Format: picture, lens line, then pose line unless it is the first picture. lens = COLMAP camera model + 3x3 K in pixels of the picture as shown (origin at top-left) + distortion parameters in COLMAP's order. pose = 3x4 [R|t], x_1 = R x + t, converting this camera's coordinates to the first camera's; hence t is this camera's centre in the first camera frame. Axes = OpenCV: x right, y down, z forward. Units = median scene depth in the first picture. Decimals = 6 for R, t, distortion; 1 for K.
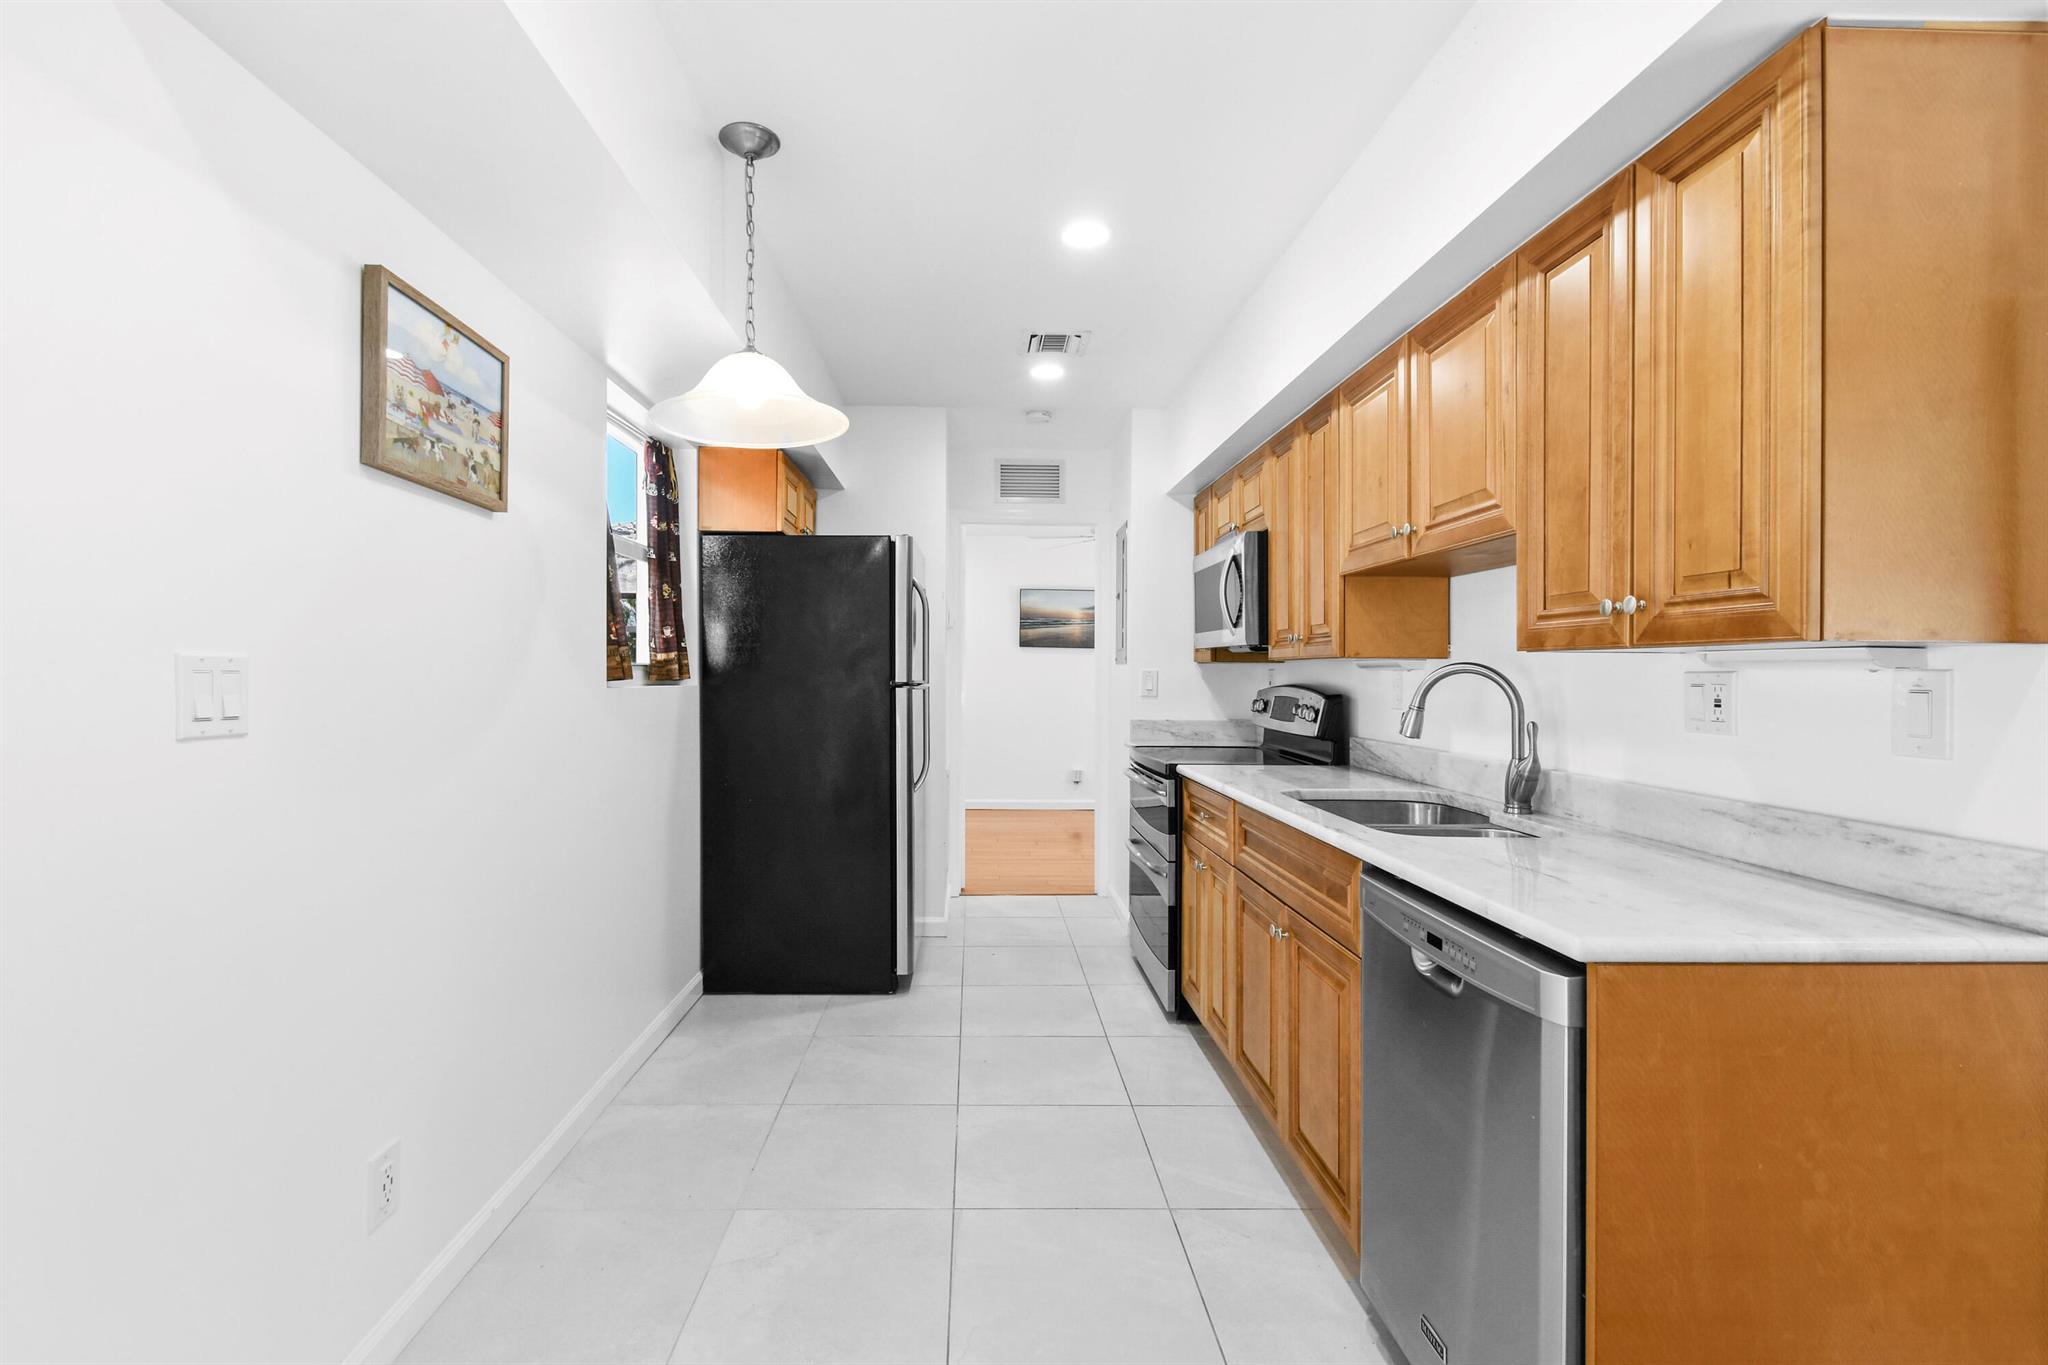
lens RADIAL K [[917.4, 0, 971.8], [0, 917.4, 679.2], [0, 0, 1]] dist [0.001451, 0.000158]
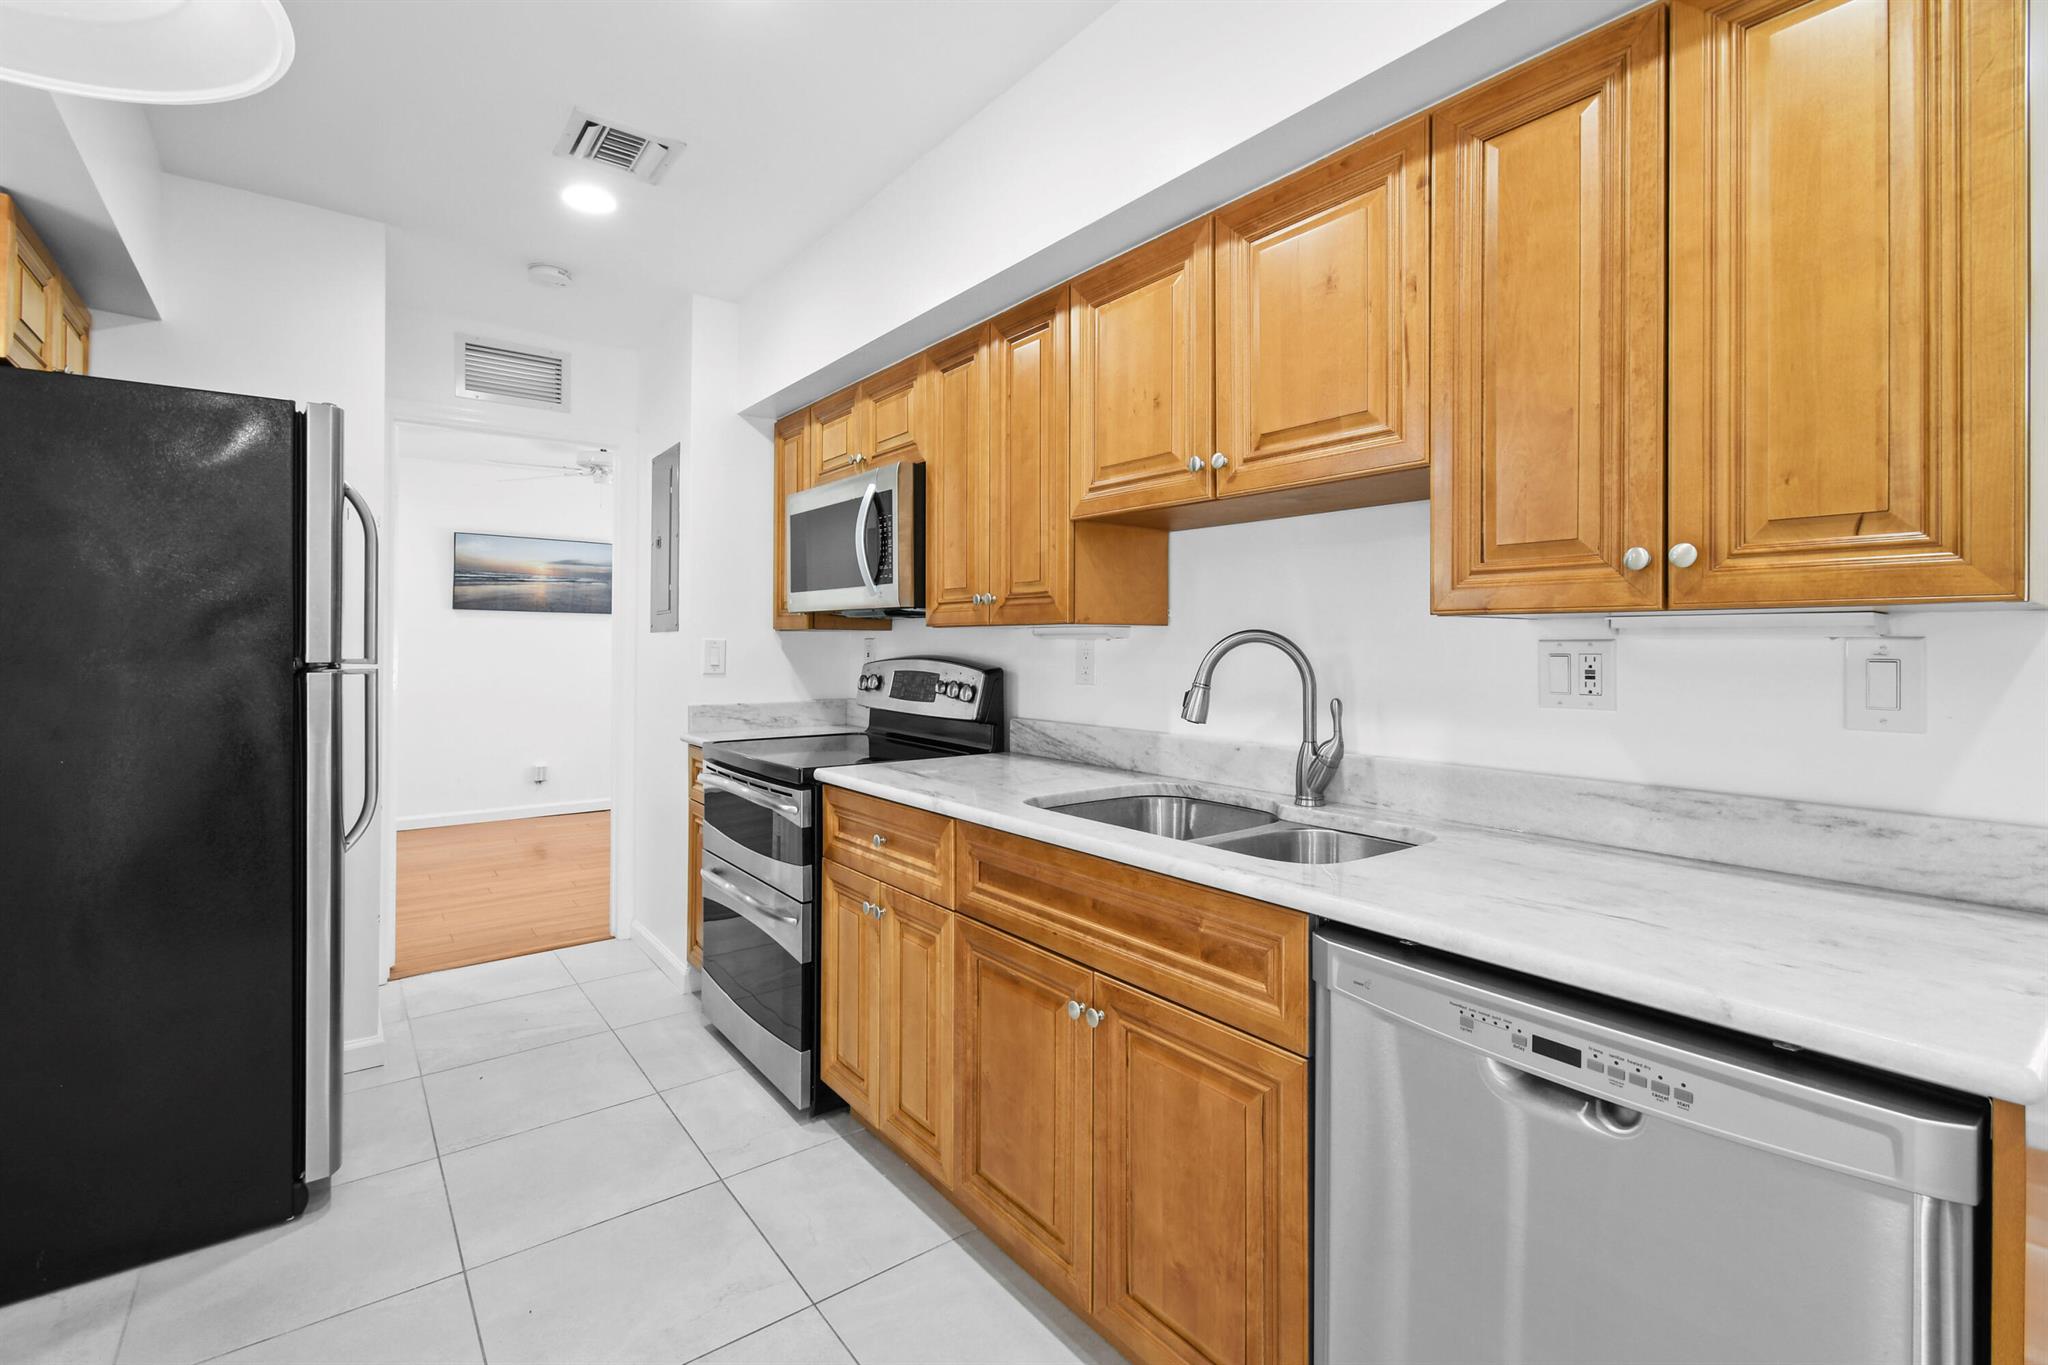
lens RADIAL K [[905.0, 0, 1045.8], [0, 905.0, 636.6], [0, 0, 1]] dist [0.002680, 0.000172]
pose [[0.782122, 0.000828, 0.623125, -0.087453], [0.007524, 0.999914, -0.010772, -0.003220], [-0.623080, 0.013114, 0.782048, 0.336325]]
